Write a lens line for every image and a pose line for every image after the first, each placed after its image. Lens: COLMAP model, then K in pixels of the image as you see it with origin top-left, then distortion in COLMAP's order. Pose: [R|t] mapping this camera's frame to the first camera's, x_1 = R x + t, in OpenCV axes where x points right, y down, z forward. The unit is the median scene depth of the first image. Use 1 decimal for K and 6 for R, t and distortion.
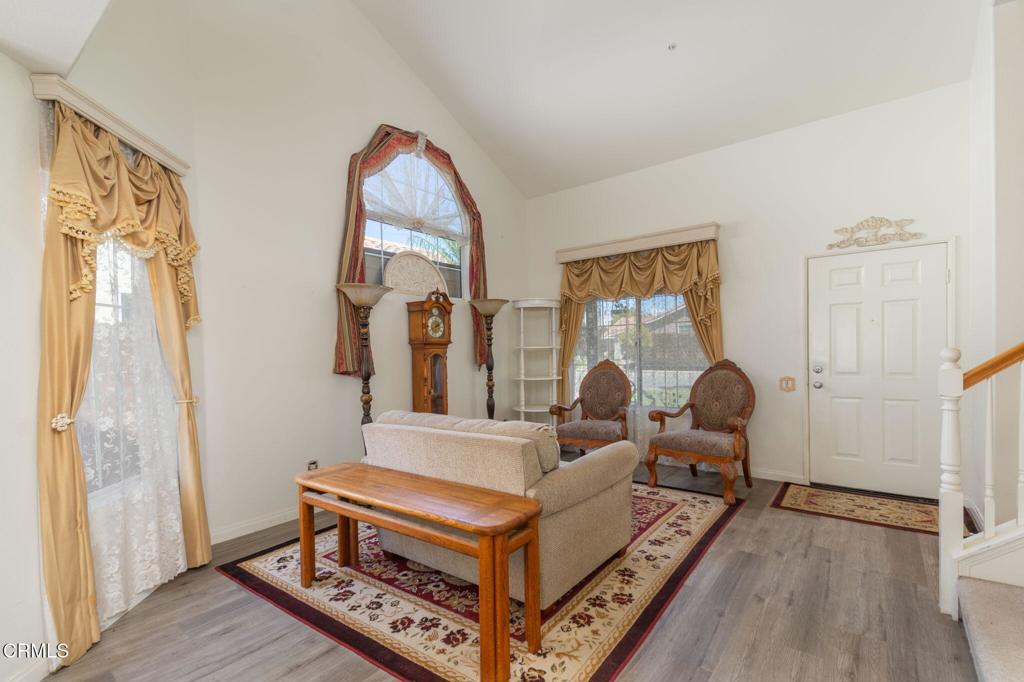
lens RADIAL K [[467.6, 0, 512.0], [0, 467.6, 341.0], [0, 0, 1]] dist [0.000720, 0.000012]
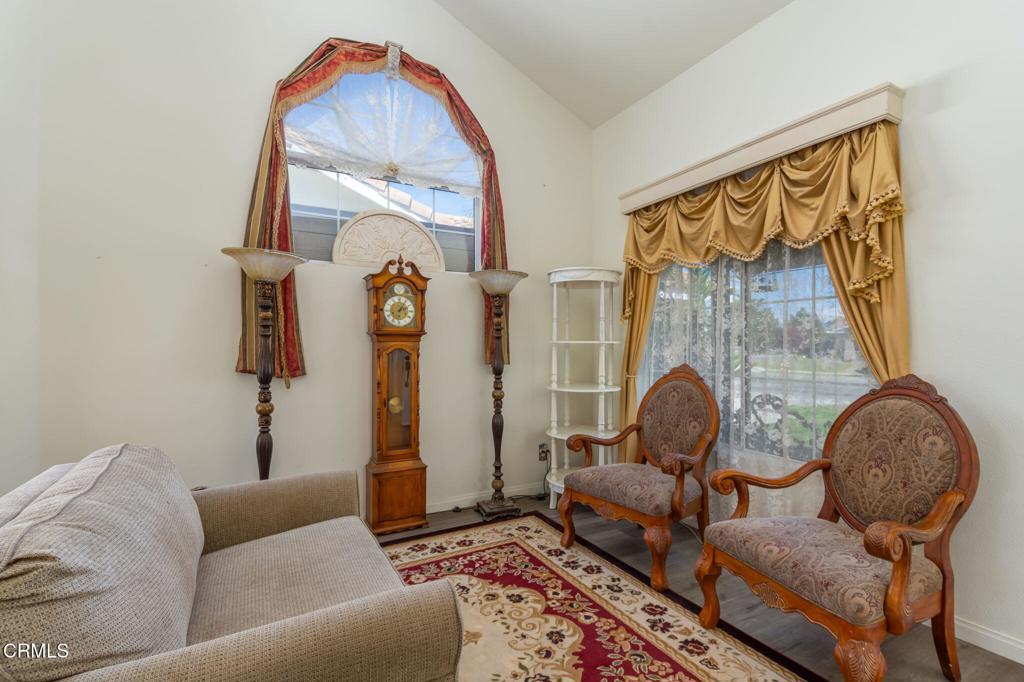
lens RADIAL K [[471.4, 0, 512.0], [0, 471.4, 341.0], [0, 0, 1]] dist [-0.001552, 0.000019]
pose [[0.910884, 0.016123, -0.412348, 0.275296], [-0.010923, 0.999828, 0.014965, 0.002740], [0.412518, -0.009127, 0.910904, 0.396943]]
